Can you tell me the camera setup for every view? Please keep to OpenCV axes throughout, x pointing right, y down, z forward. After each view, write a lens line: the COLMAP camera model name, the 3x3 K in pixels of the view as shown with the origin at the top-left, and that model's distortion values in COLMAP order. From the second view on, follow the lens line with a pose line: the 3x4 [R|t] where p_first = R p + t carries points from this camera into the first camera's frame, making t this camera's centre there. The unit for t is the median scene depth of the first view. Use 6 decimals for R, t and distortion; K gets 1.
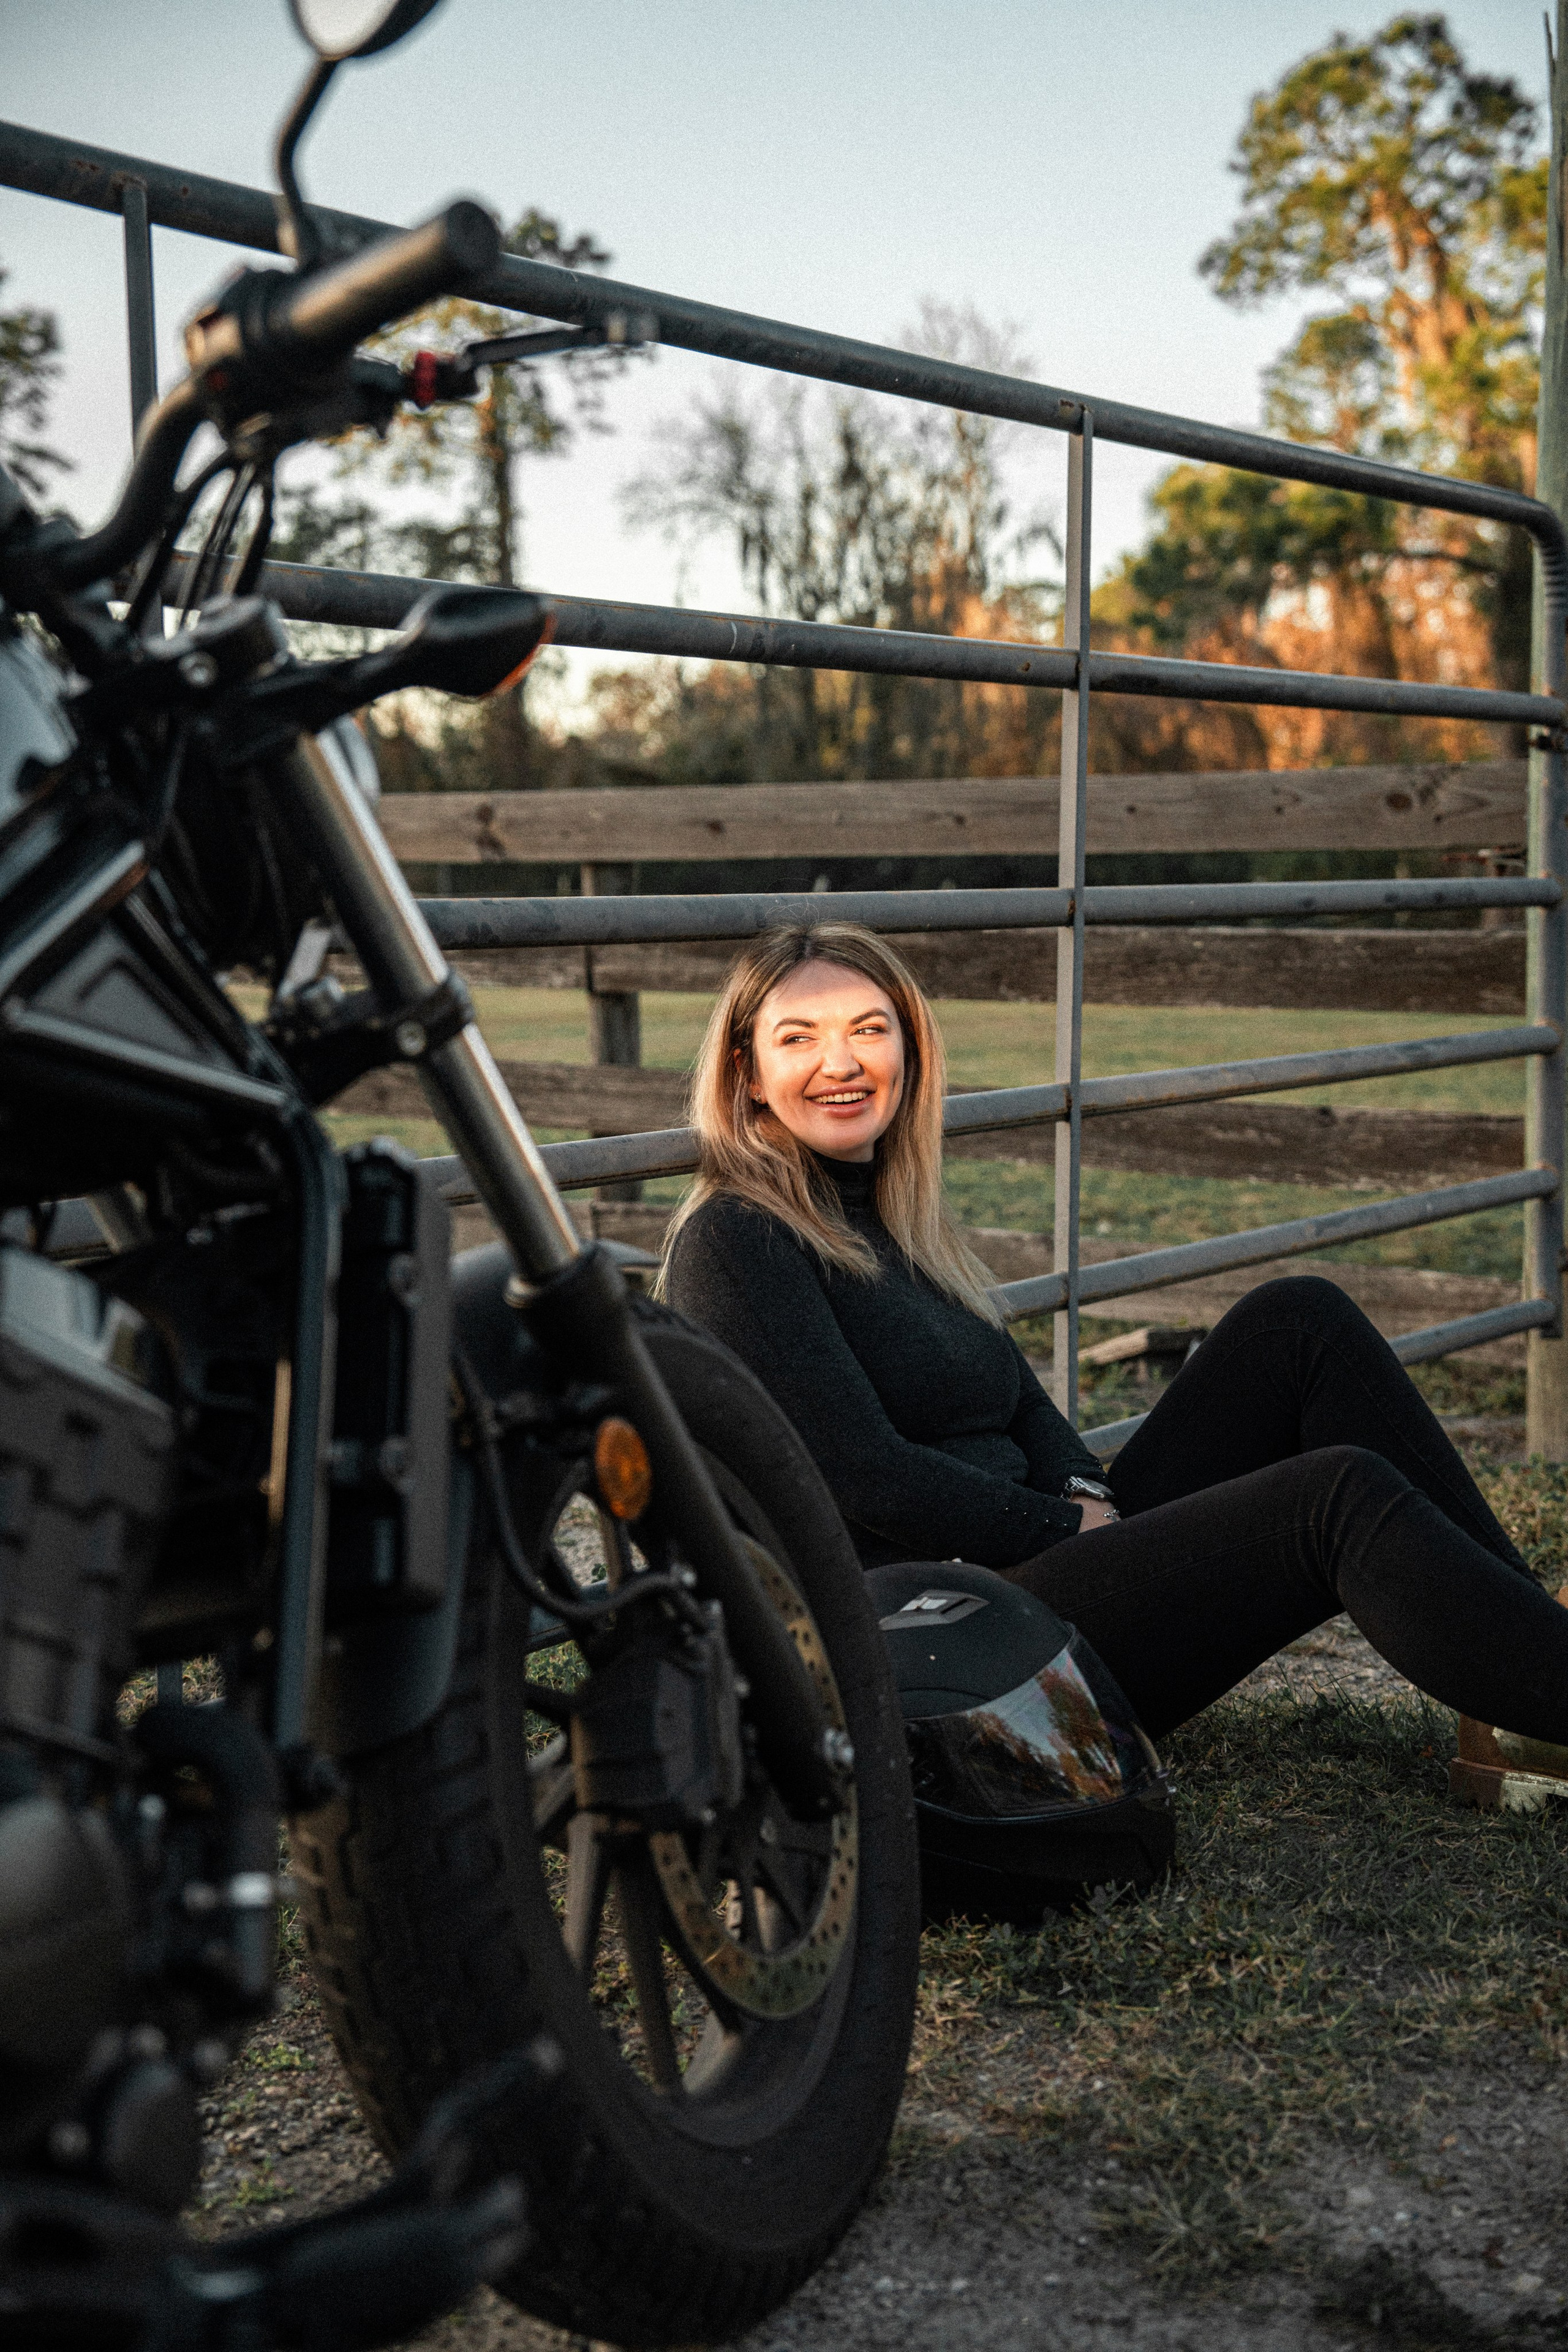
lens RADIAL K [[3003.0, 0, 784.0], [0, 3003.0, 1176.0], [0, 0, 1]] dist [0.020470, 0.028530]
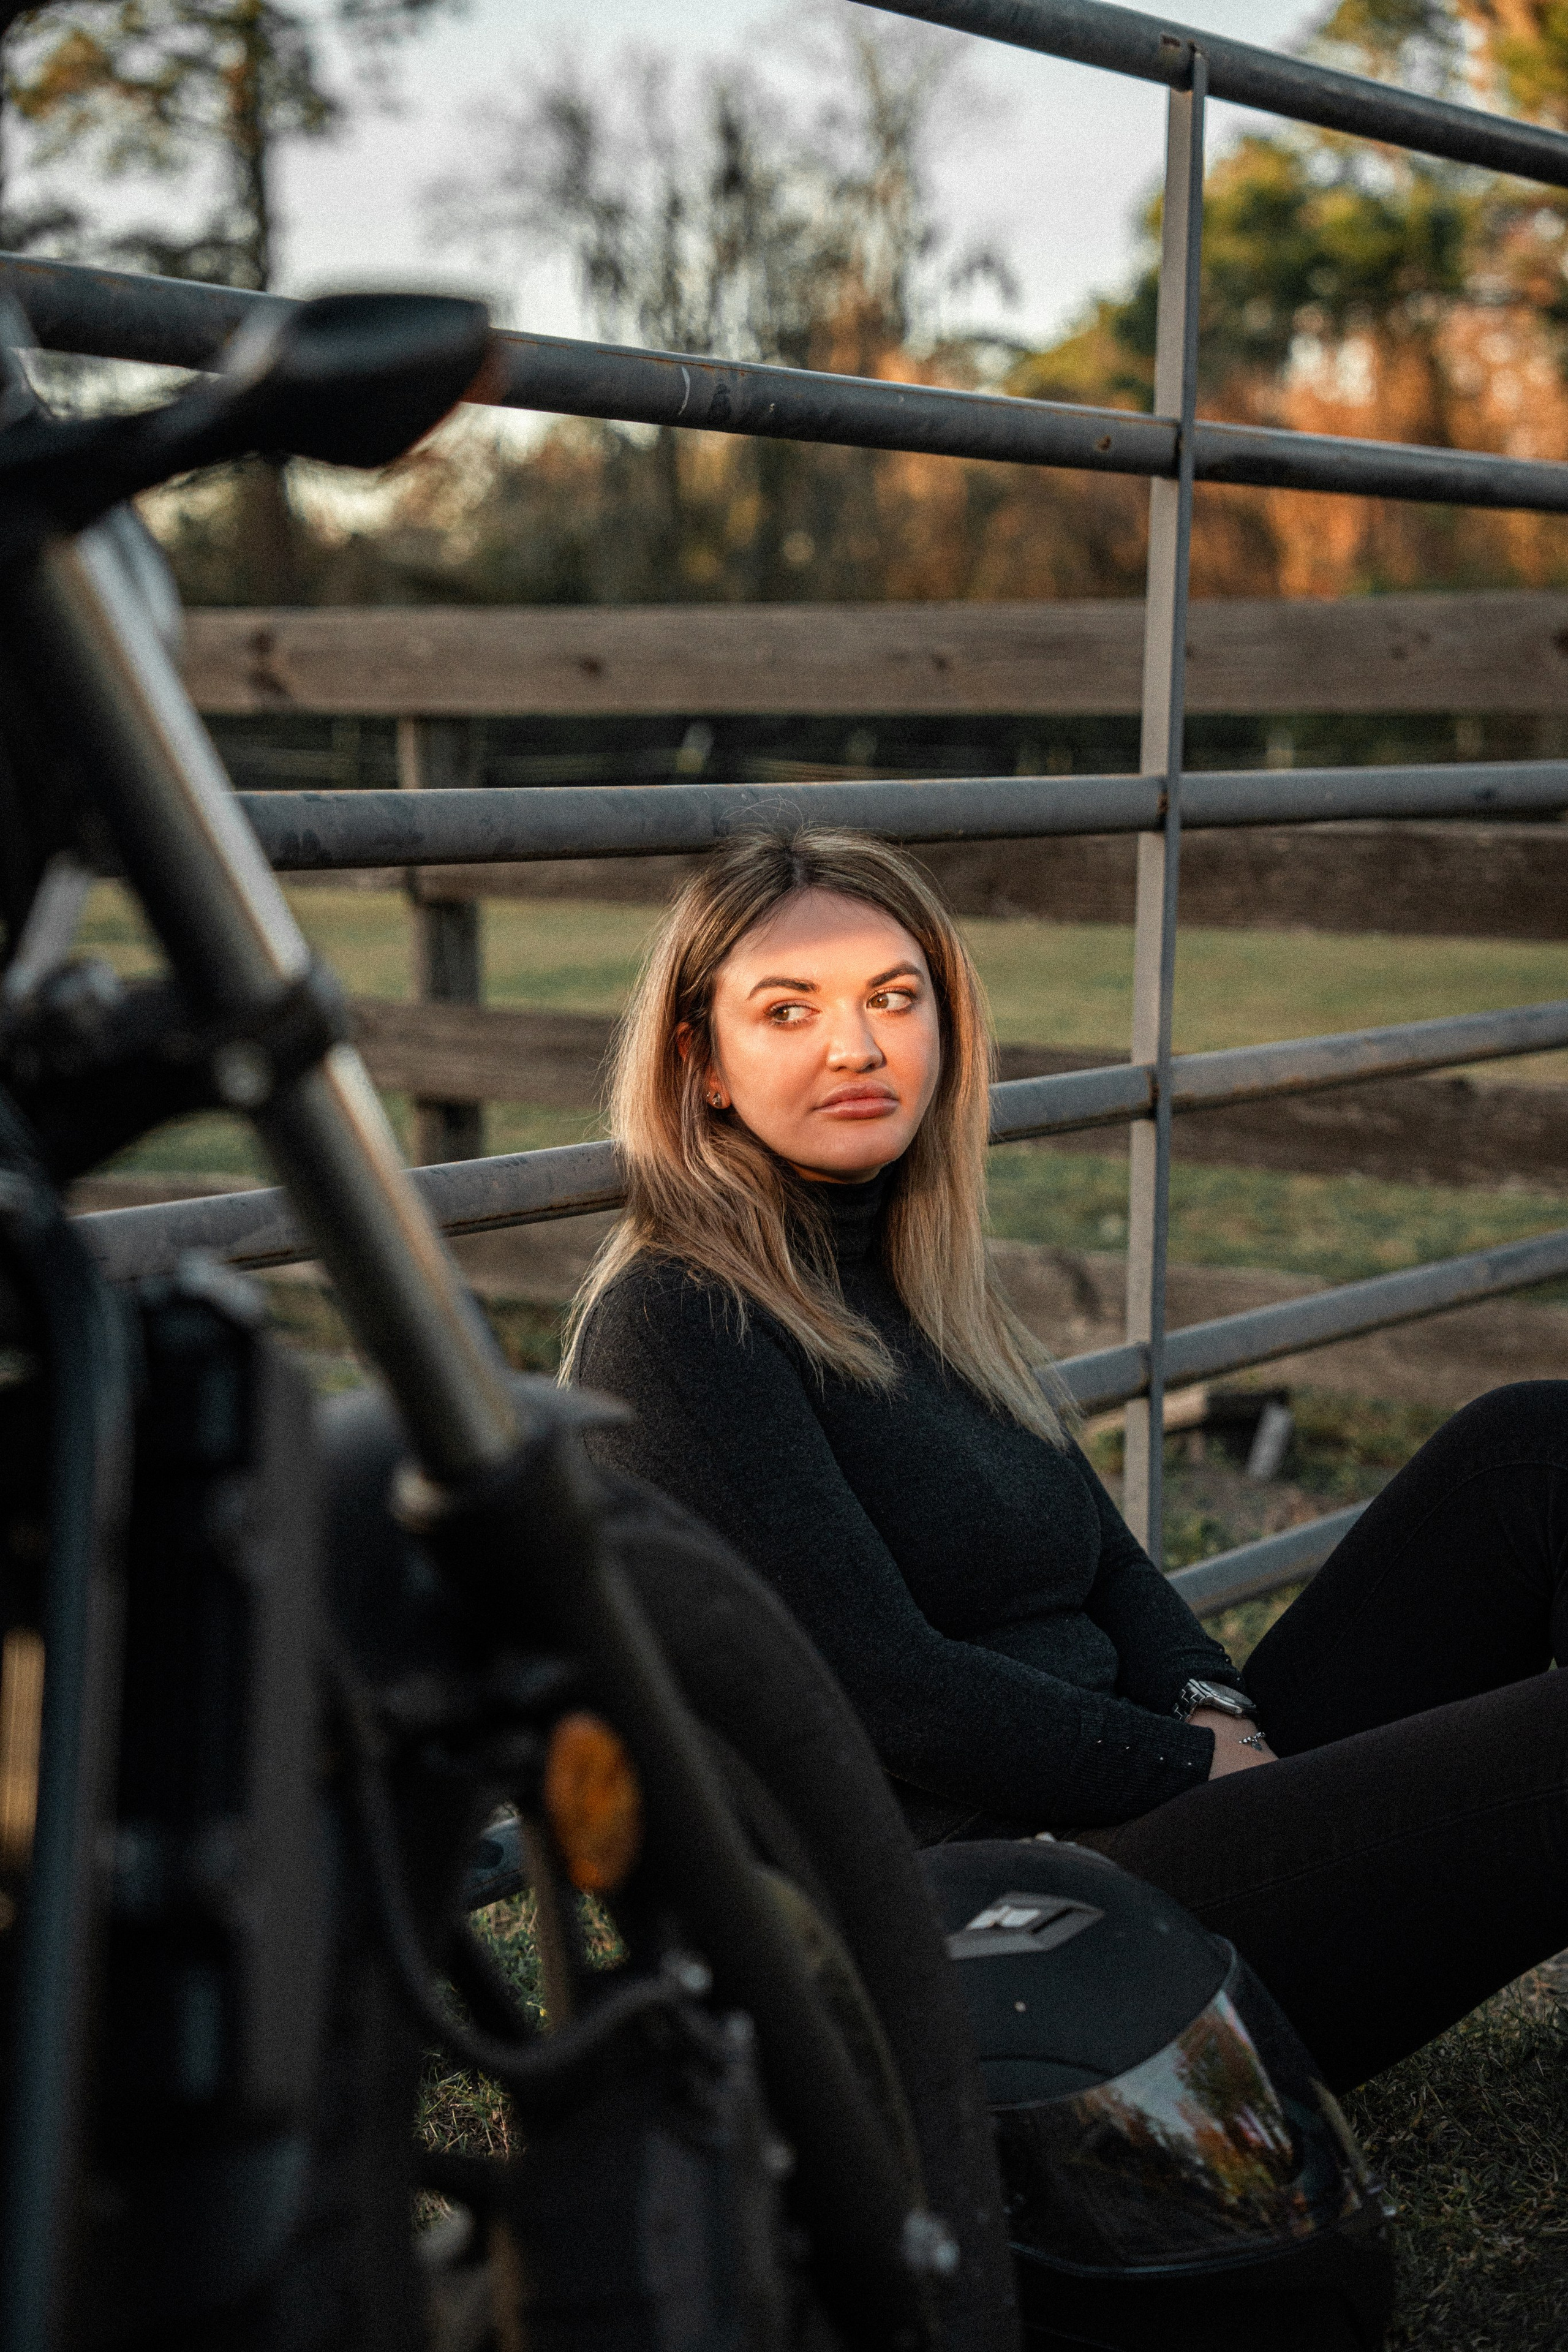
lens RADIAL K [[3958.7, 0, 783.2], [0, 3958.7, 1173.4], [0, 0, 1]] dist [0.172545, -0.145595]
pose [[0.999199, 0.007985, 0.039210, -0.023422], [-0.008523, 0.999872, 0.013576, -0.017662], [-0.039097, -0.013899, 0.999139, 0.110420]]
